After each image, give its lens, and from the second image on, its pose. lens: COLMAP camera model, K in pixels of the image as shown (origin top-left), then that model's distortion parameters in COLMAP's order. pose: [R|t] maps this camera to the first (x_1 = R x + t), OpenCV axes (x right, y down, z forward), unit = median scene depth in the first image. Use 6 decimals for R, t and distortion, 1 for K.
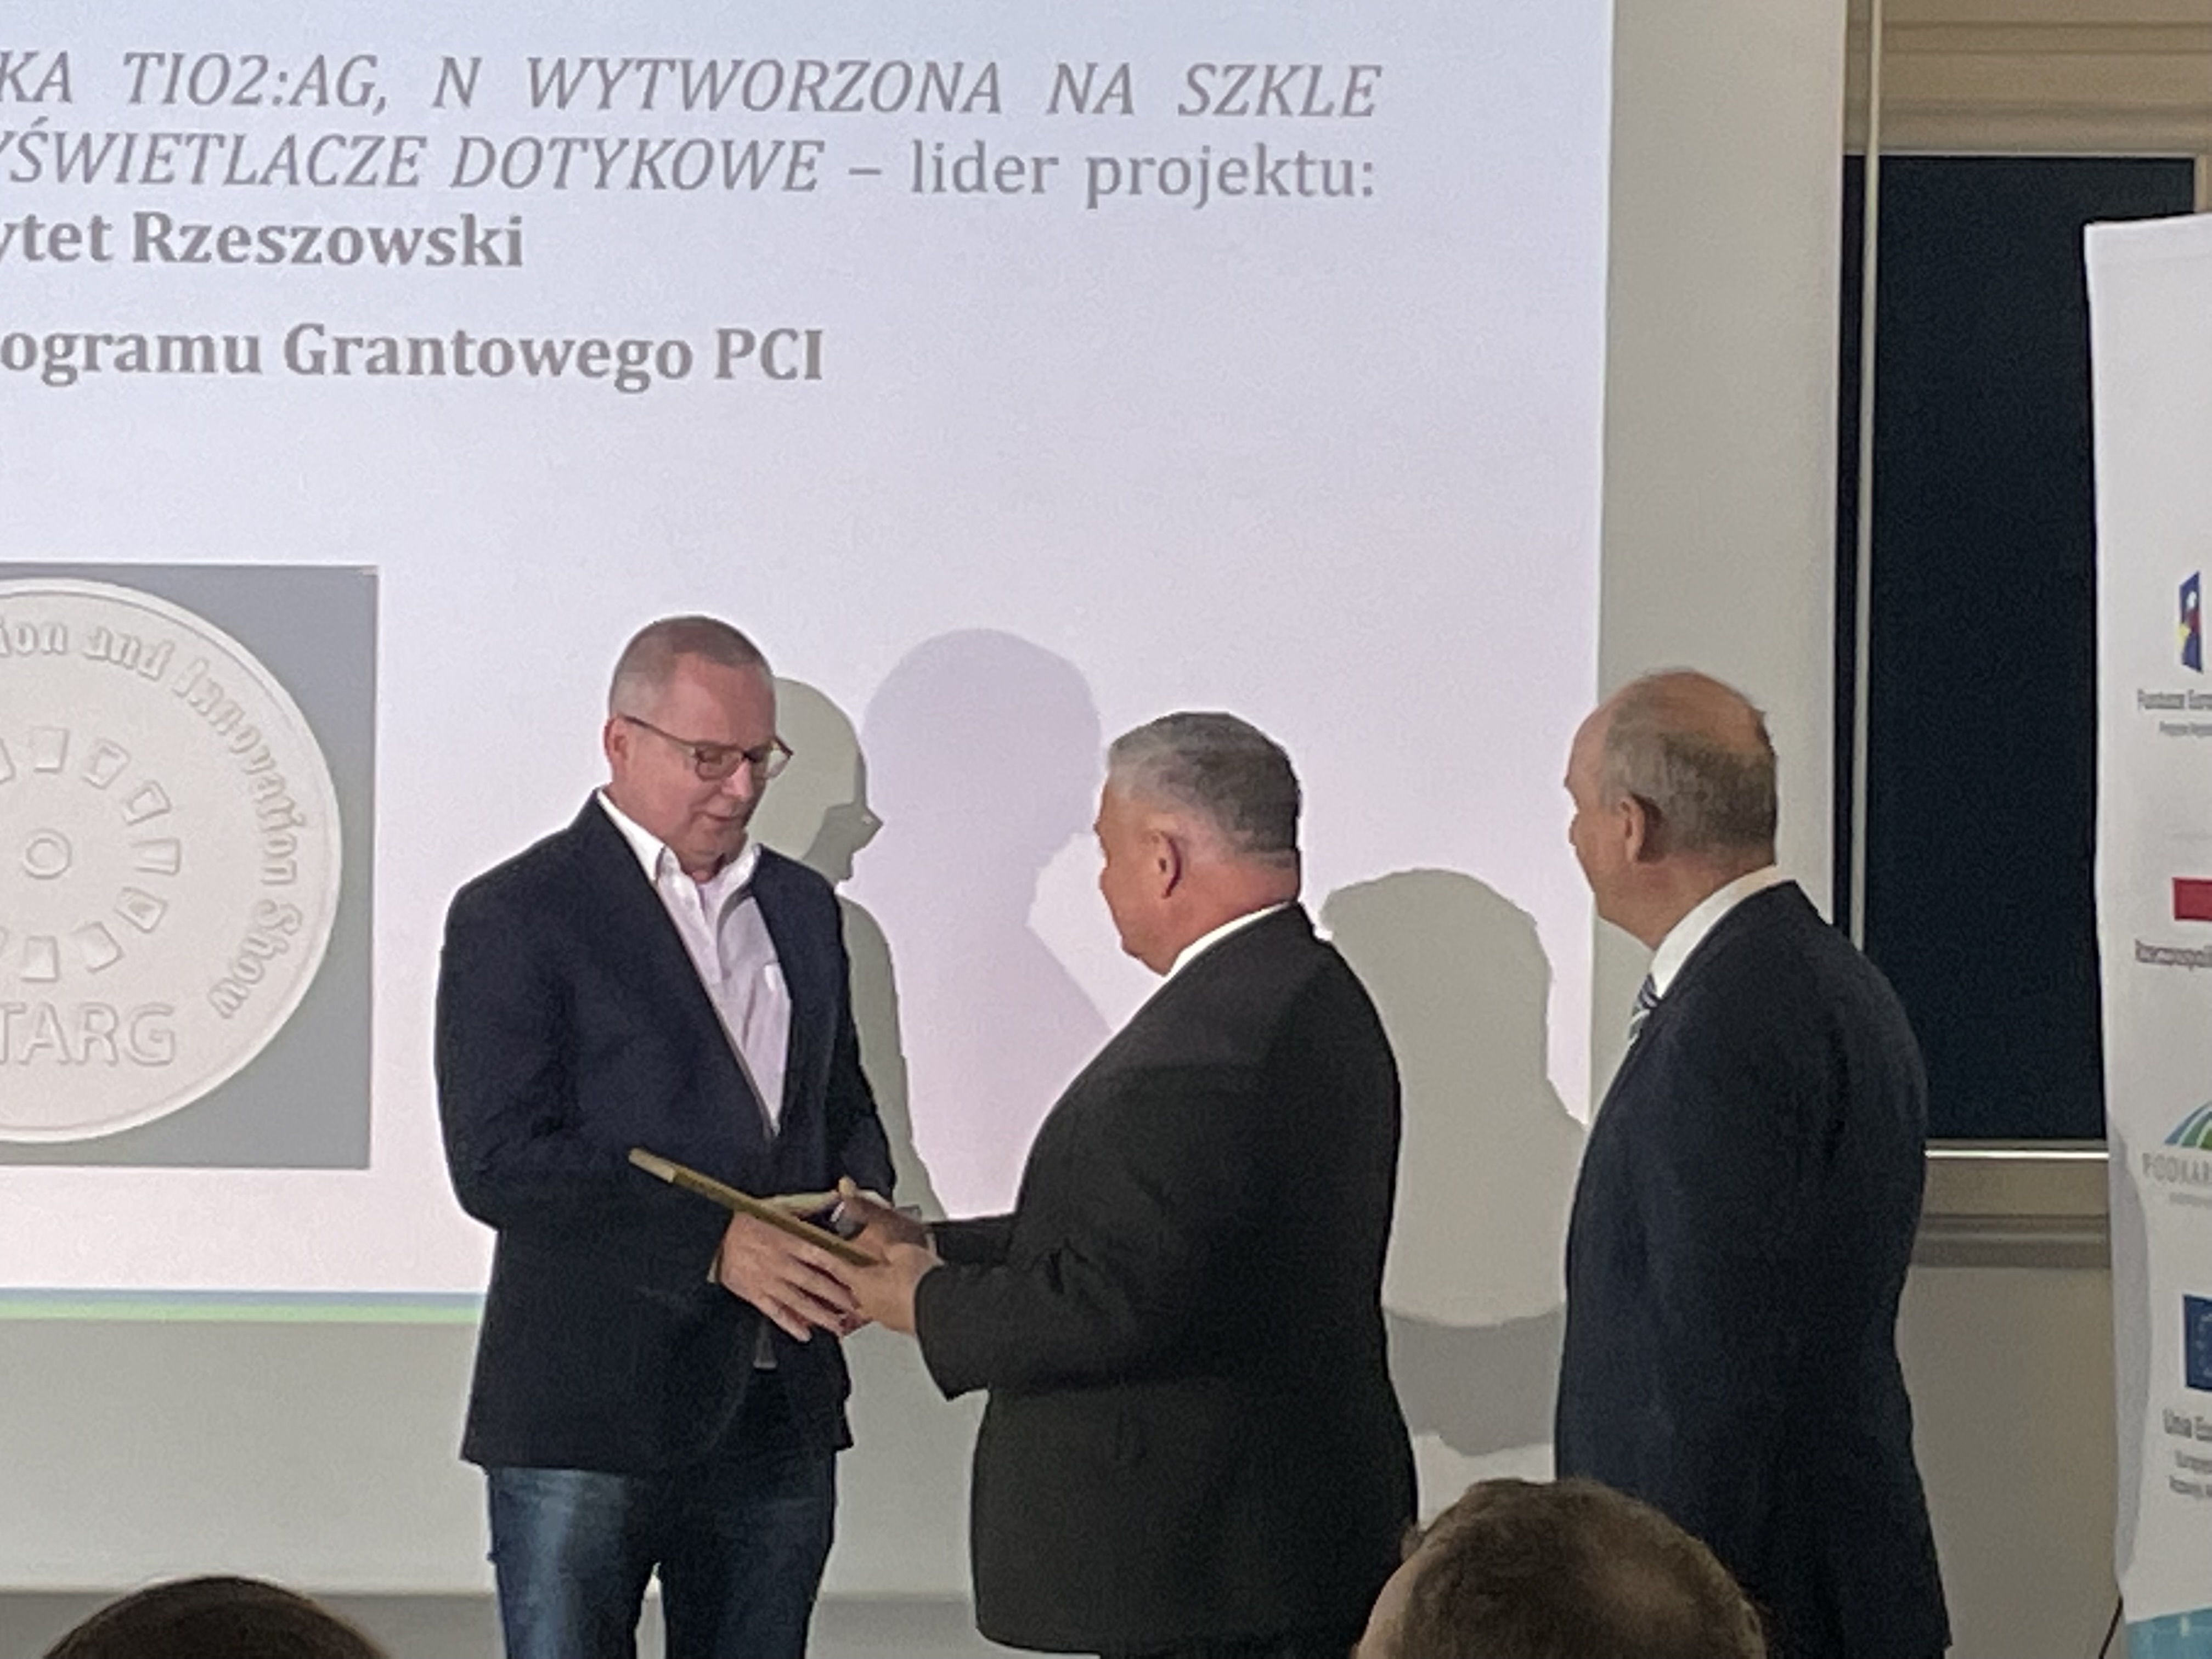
lens RADIAL K [[7613.5, 0, 1098.3], [0, 7613.5, 831.3], [0, 0, 1]] dist [-0.206554, 0.000000]
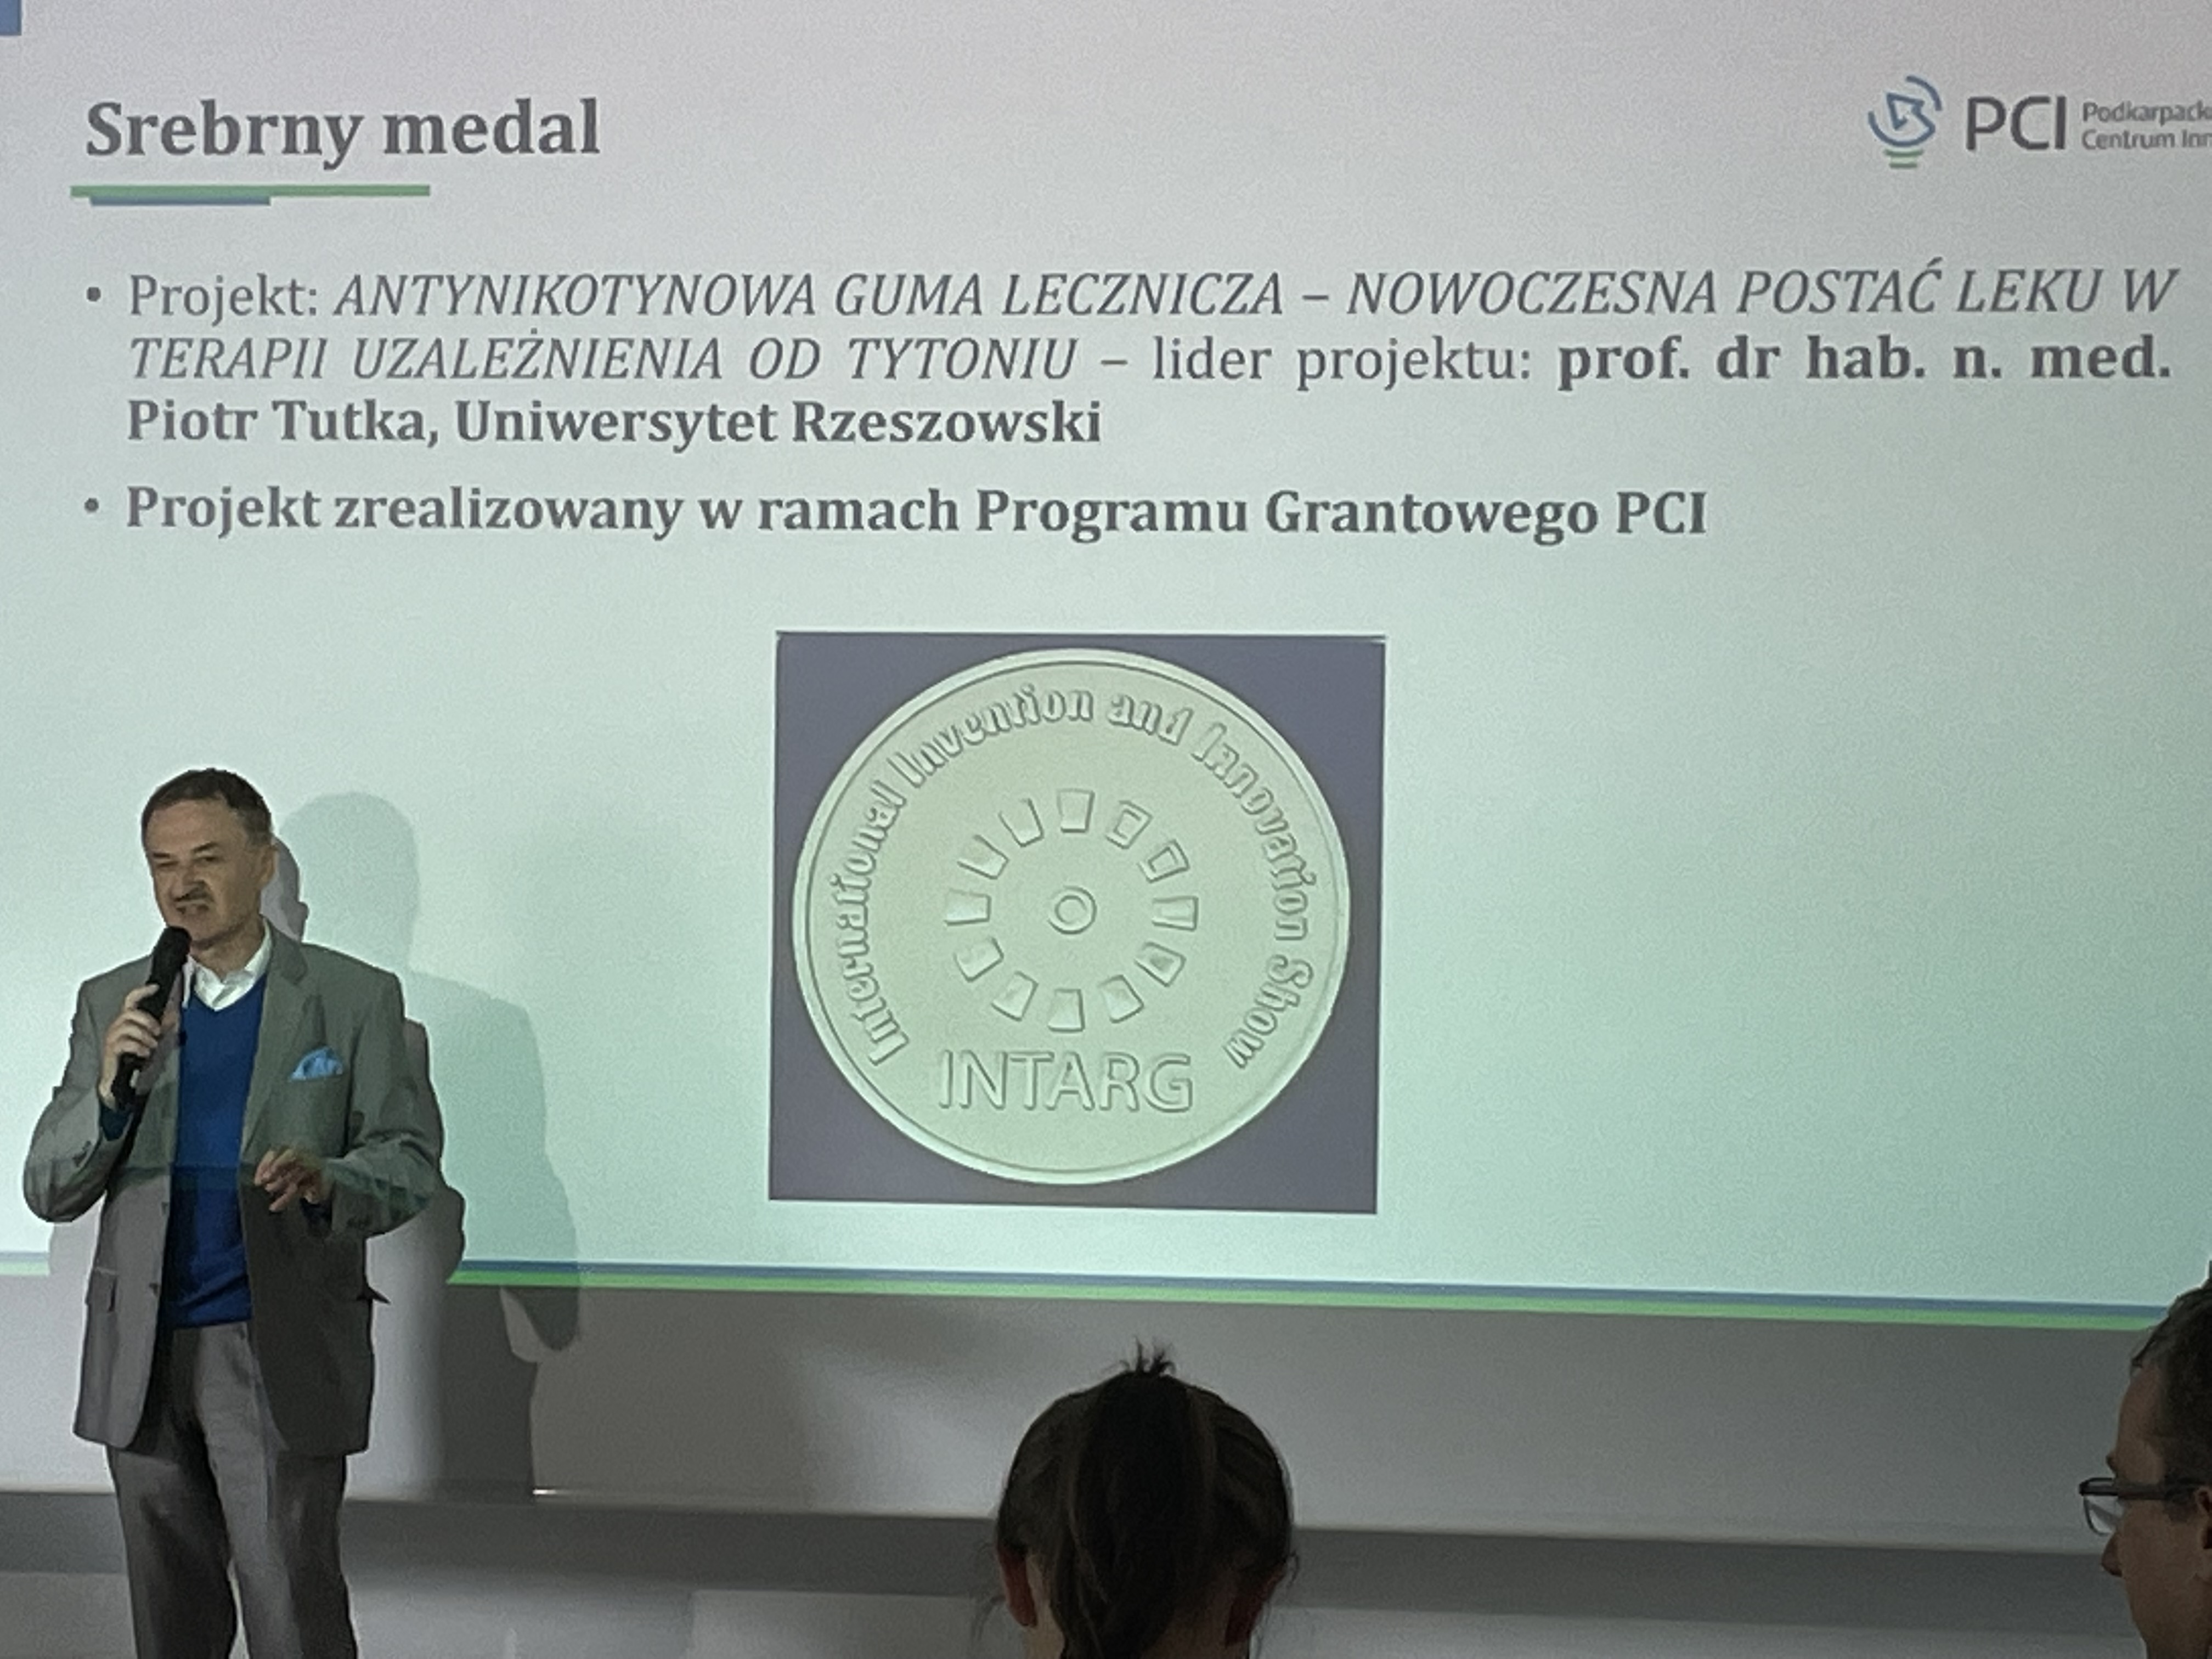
lens RADIAL K [[6225.5, 0, 1114.7], [0, 6225.5, 754.9], [0, 0, 1]] dist [0.076445, 0.000000]
pose [[0.983338, -0.001574, -0.181781, 0.111259], [-0.002882, 0.999702, -0.024246, 0.001270], [0.181765, 0.024366, 0.983040, 0.001743]]
